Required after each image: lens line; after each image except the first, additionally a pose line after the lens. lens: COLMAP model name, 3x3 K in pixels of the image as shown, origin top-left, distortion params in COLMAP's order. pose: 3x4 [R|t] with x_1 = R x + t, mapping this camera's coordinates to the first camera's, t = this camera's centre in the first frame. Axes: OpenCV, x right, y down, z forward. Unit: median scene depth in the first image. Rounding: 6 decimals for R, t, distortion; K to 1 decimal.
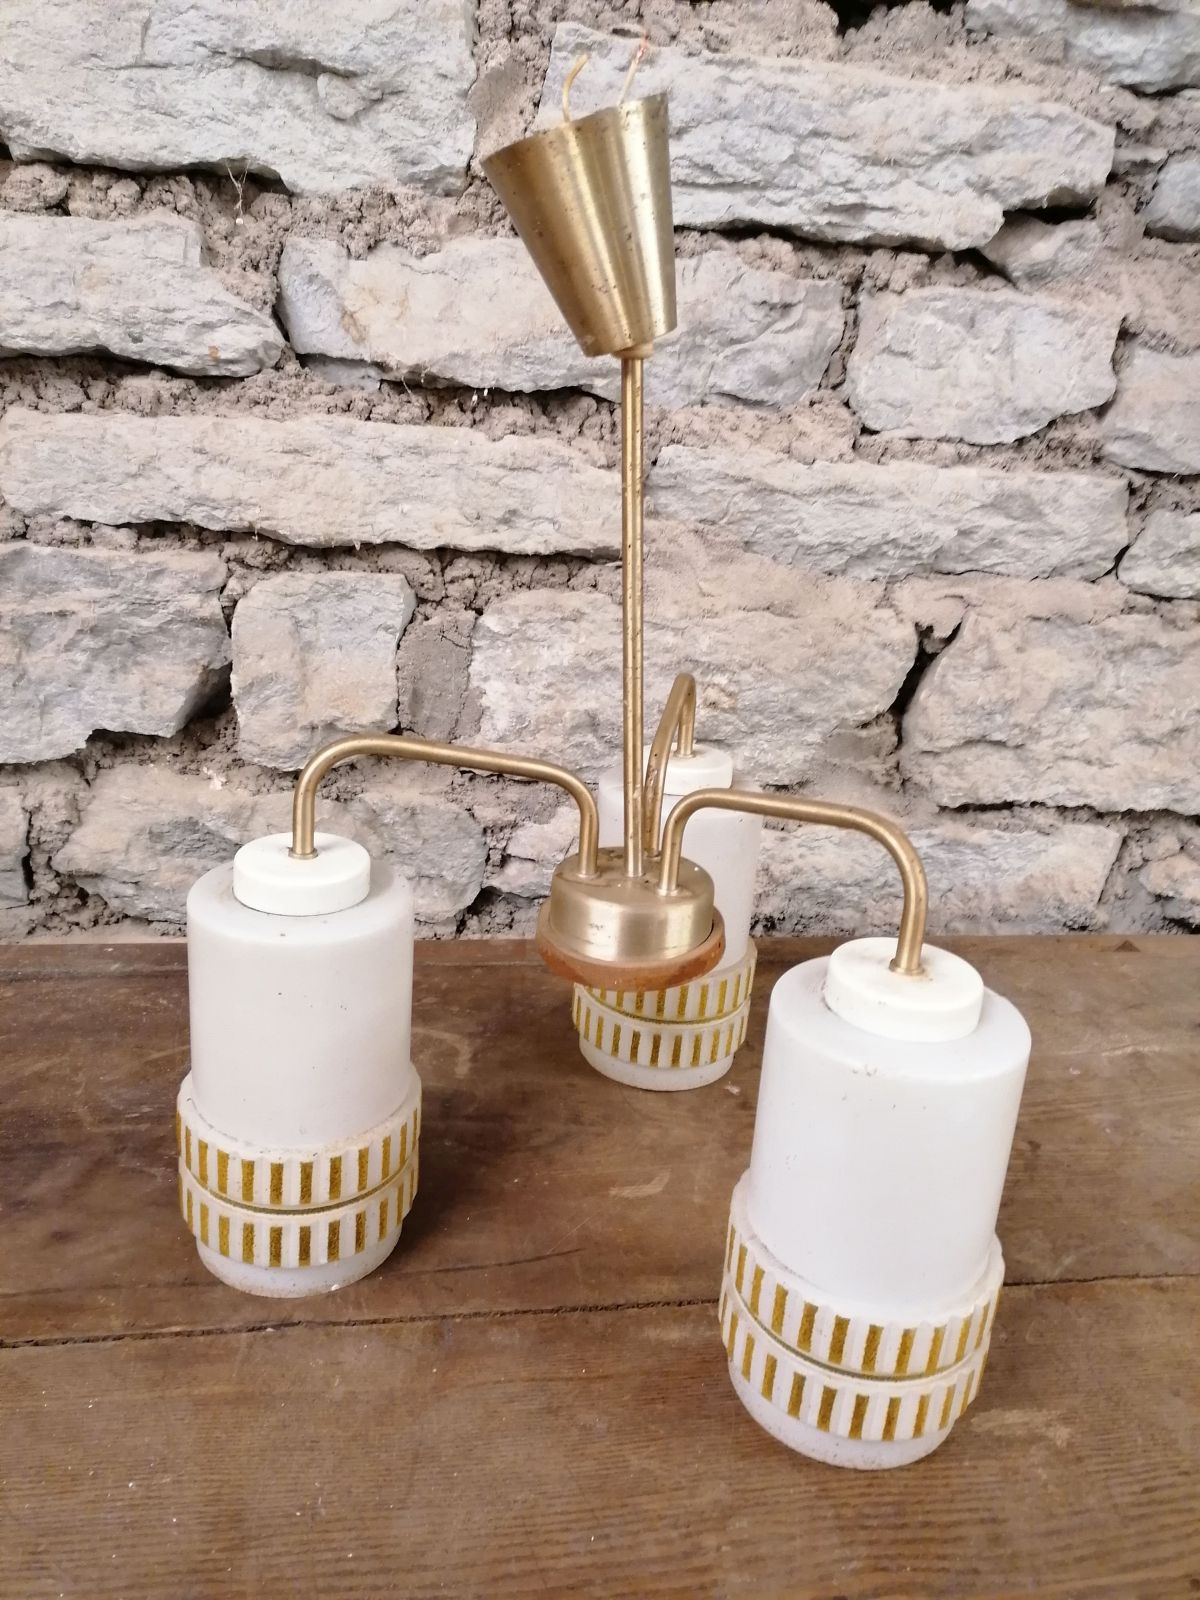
lens RADIAL K [[1203.5, 0, 599.0], [0, 1203.5, 804.4], [0, 0, 1]] dist [0.031893, -0.016668]
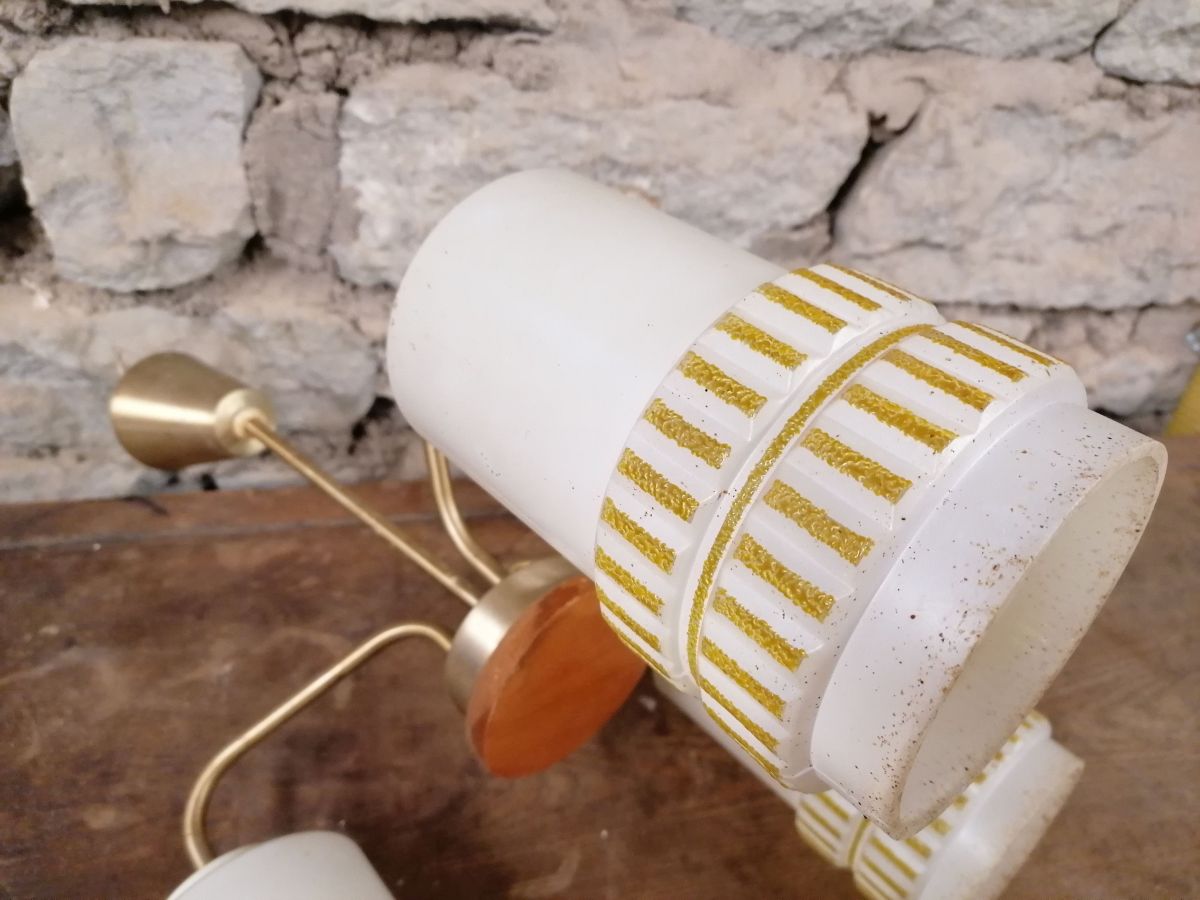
lens RADIAL K [[902.6, 0, 598.1], [0, 902.6, 442.5], [0, 0, 1]] dist [0.031893, -0.016668]
pose [[0.996223, -0.008860, 0.086379, 0.013572], [-0.019585, 0.946221, 0.322929, -0.142129], [-0.084595, -0.323401, 0.942473, 0.352449]]
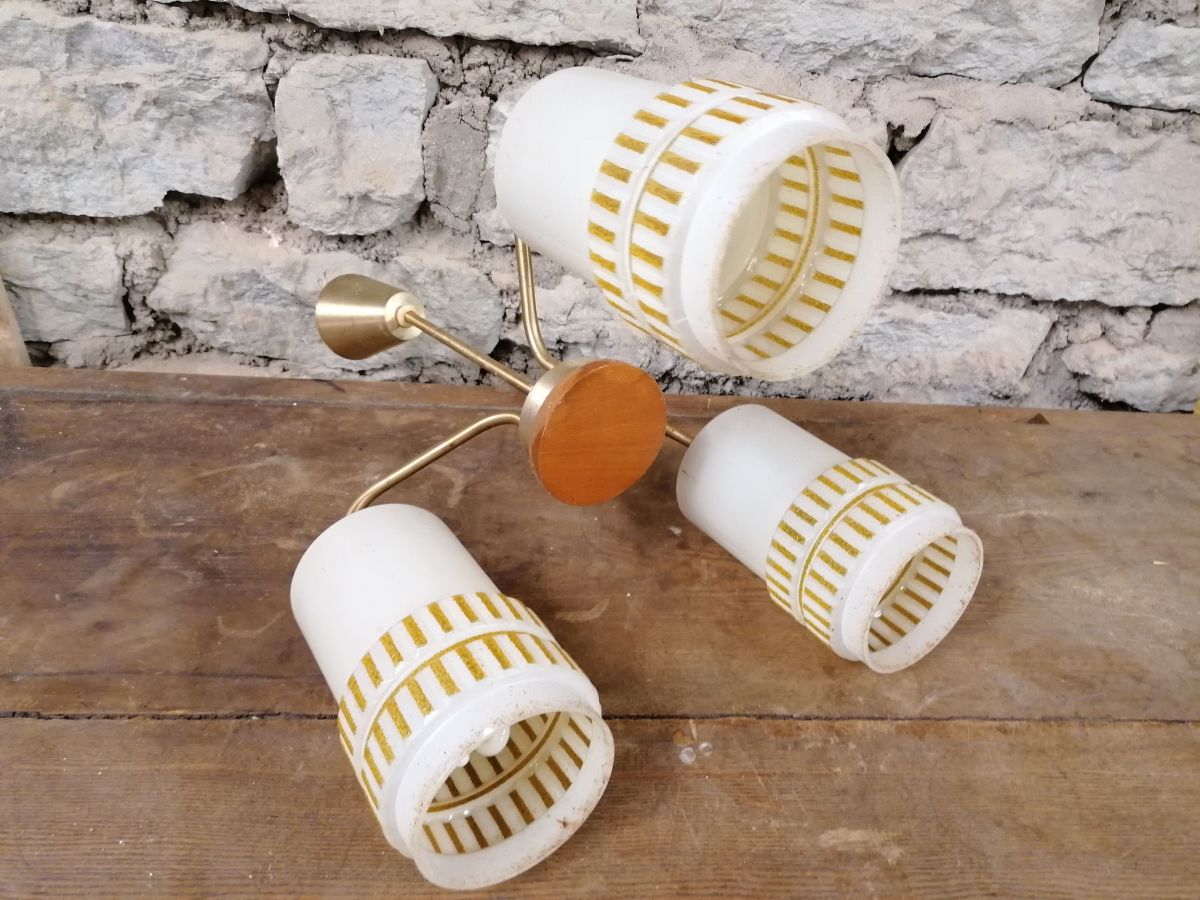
lens RADIAL K [[902.6, 0, 603.1], [0, 902.6, 444.5], [0, 0, 1]] dist [0.031893, -0.016668]
pose [[0.996584, 0.059813, -0.056945, 0.071375], [-0.046230, 0.975412, 0.215486, -0.031809], [0.068434, -0.212117, 0.974845, 0.113209]]
